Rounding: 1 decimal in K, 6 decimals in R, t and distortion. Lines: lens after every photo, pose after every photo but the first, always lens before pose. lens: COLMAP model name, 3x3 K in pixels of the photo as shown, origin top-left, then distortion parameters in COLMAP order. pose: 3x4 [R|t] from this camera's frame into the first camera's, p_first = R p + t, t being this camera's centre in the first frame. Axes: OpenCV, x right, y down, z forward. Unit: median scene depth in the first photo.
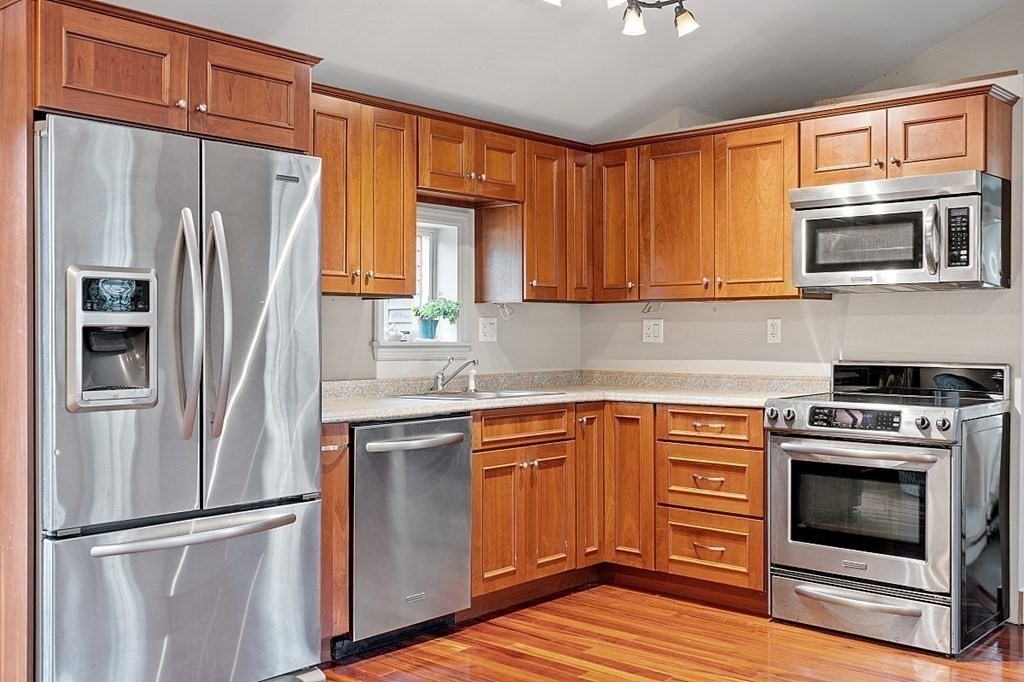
lens RADIAL K [[1019.2, 0, 512.0], [0, 1019.2, 341.0], [0, 0, 1]] dist [0.002510, 0.012742]
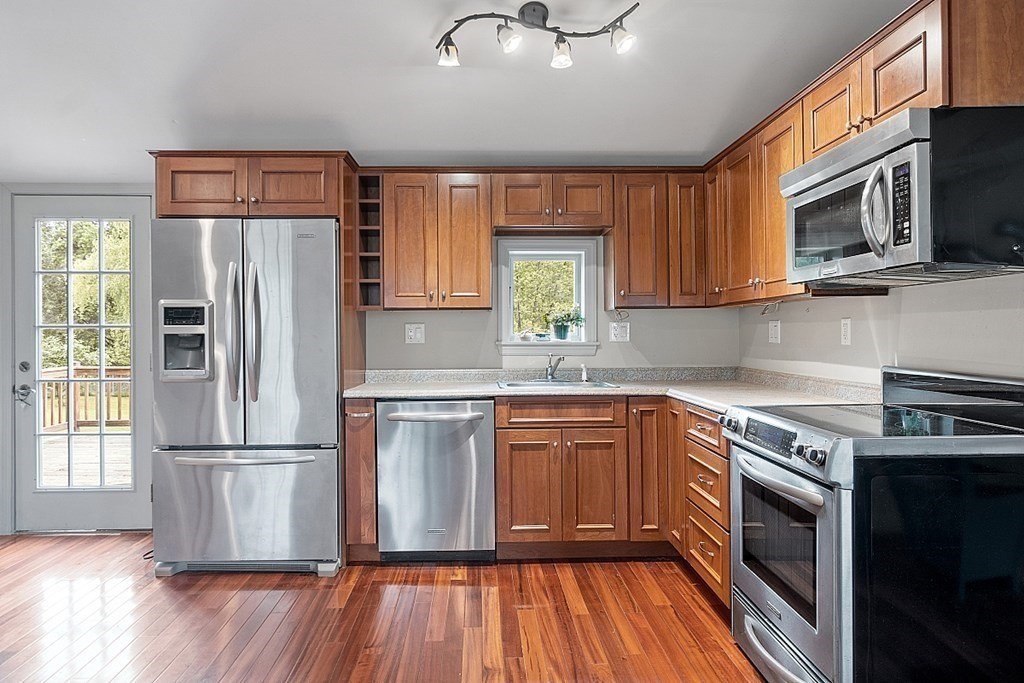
lens RADIAL K [[636.8, 0, 502.0], [0, 636.8, 333.2], [0, 0, 1]] dist [-0.001141, -0.000387]
pose [[0.682262, -0.003563, -0.731100, 0.523896], [0.000032, 0.999988, -0.004843, -0.006705], [0.731108, 0.003281, 0.682254, 0.435873]]
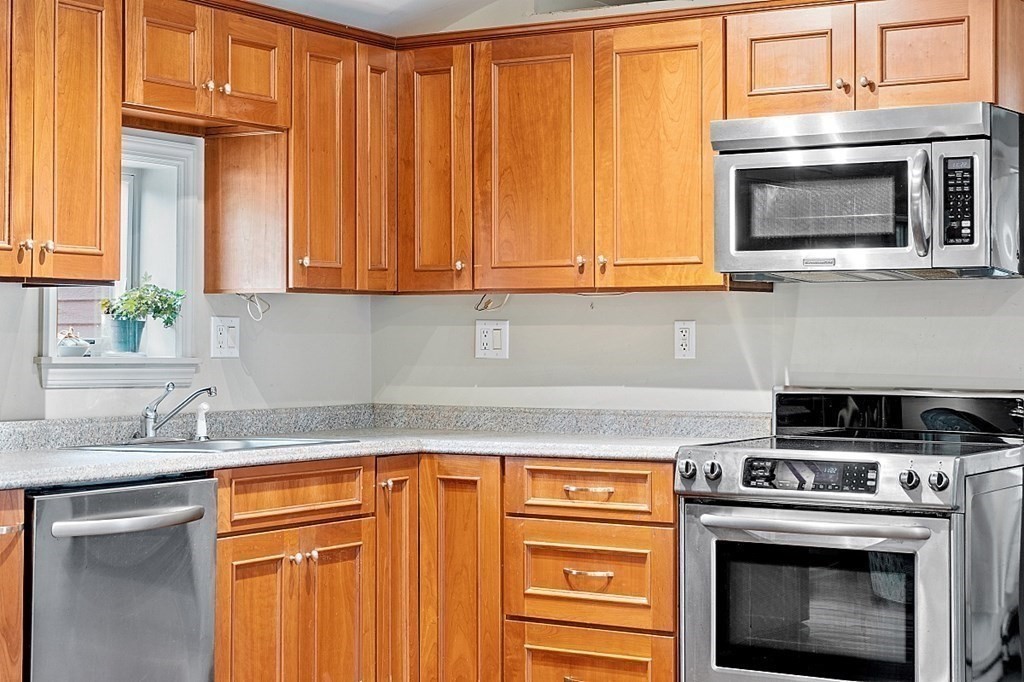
lens RADIAL K [[1839.1, 0, 511.4], [0, 1839.1, 309.5], [0, 0, 1]] dist [0.016780, 0.086117]
pose [[0.984618, 0.004824, 0.174653, -0.055441], [-0.000466, 0.999688, -0.024982, -0.000420], [-0.174719, 0.024516, 0.984313, -0.121876]]
